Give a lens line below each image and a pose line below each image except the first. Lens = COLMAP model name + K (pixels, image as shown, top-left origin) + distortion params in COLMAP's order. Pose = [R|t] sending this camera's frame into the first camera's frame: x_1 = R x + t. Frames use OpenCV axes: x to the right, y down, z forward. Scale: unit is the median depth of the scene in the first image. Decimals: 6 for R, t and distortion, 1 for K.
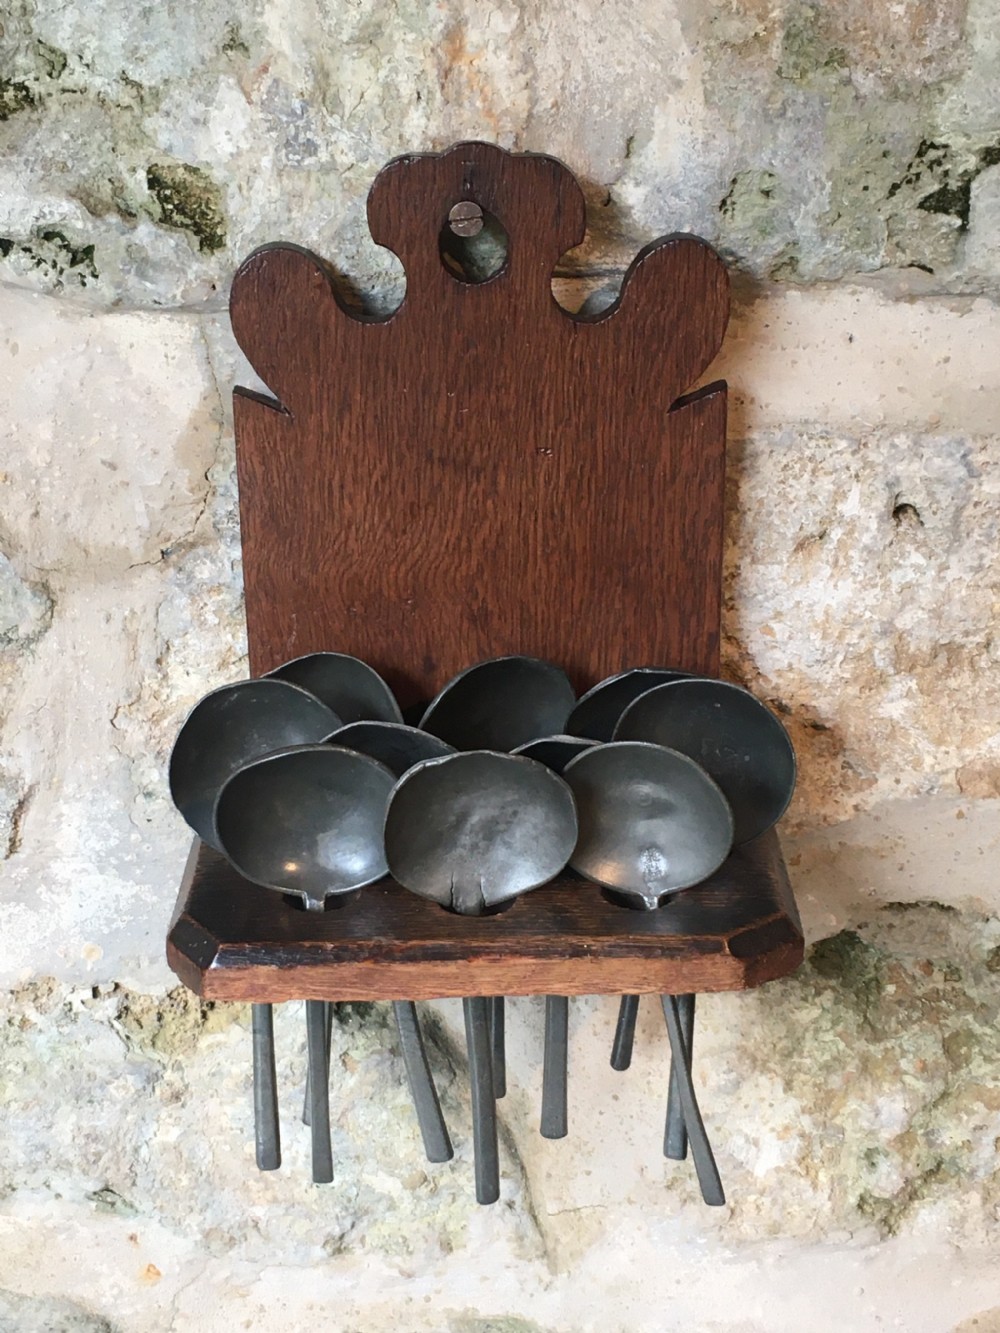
lens RADIAL K [[2176.7, 0, 513.4], [0, 2176.7, 692.6], [0, 0, 1]] dist [0.059828, 0.000000]
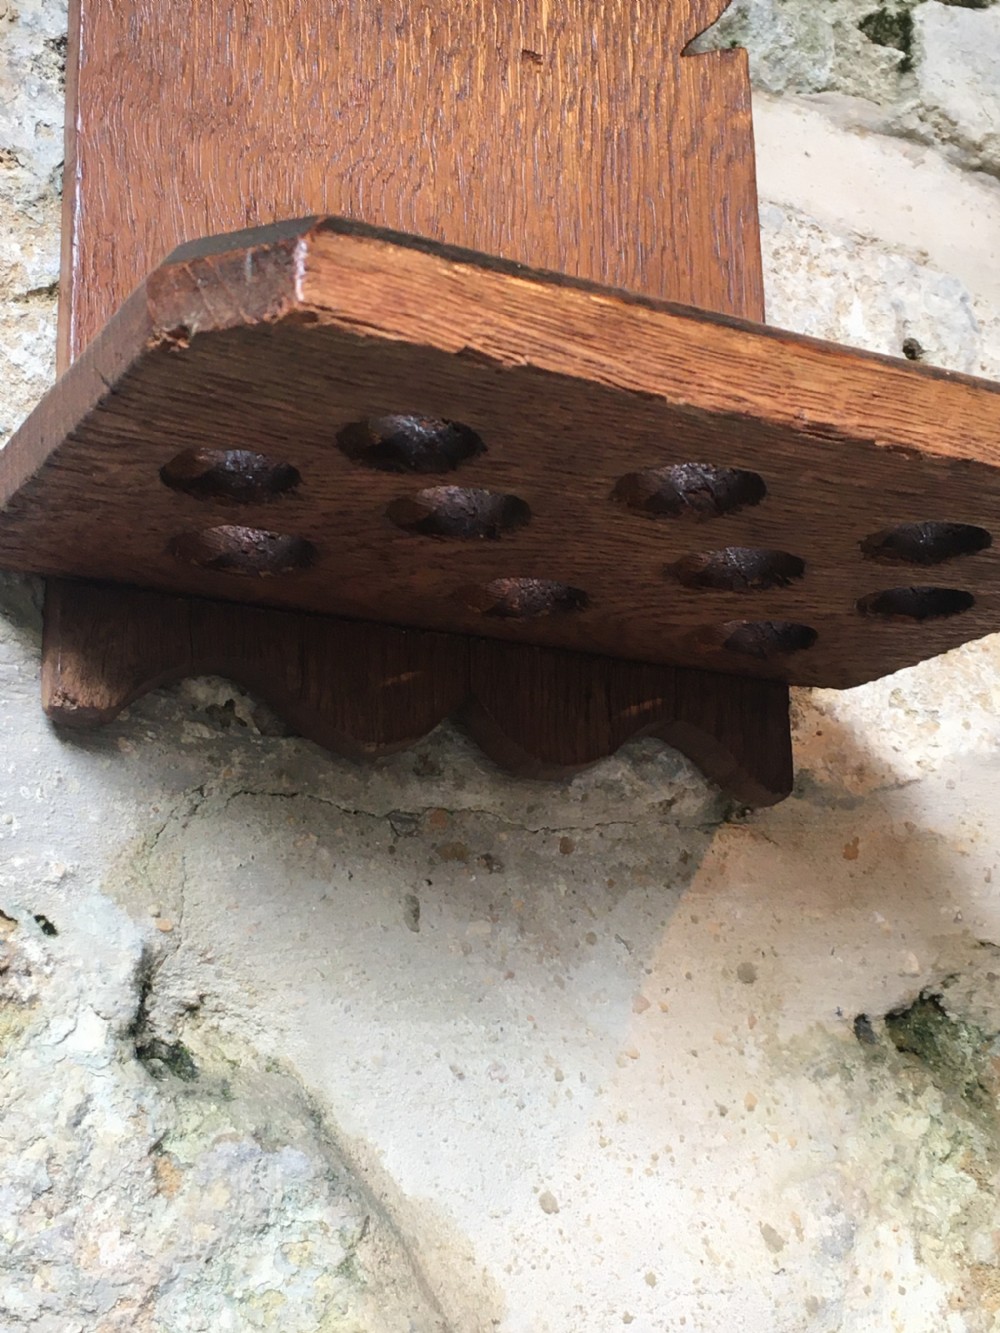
lens RADIAL K [[2068.9, 0, 495.6], [0, 2068.9, 678.0], [0, 0, 1]] dist [0.059950, 0.000000]
pose [[0.882785, 0.136786, 0.449422, -0.251290], [0.189514, 0.771677, -0.607123, 0.411775], [-0.429855, 0.621131, 0.655302, 0.686560]]
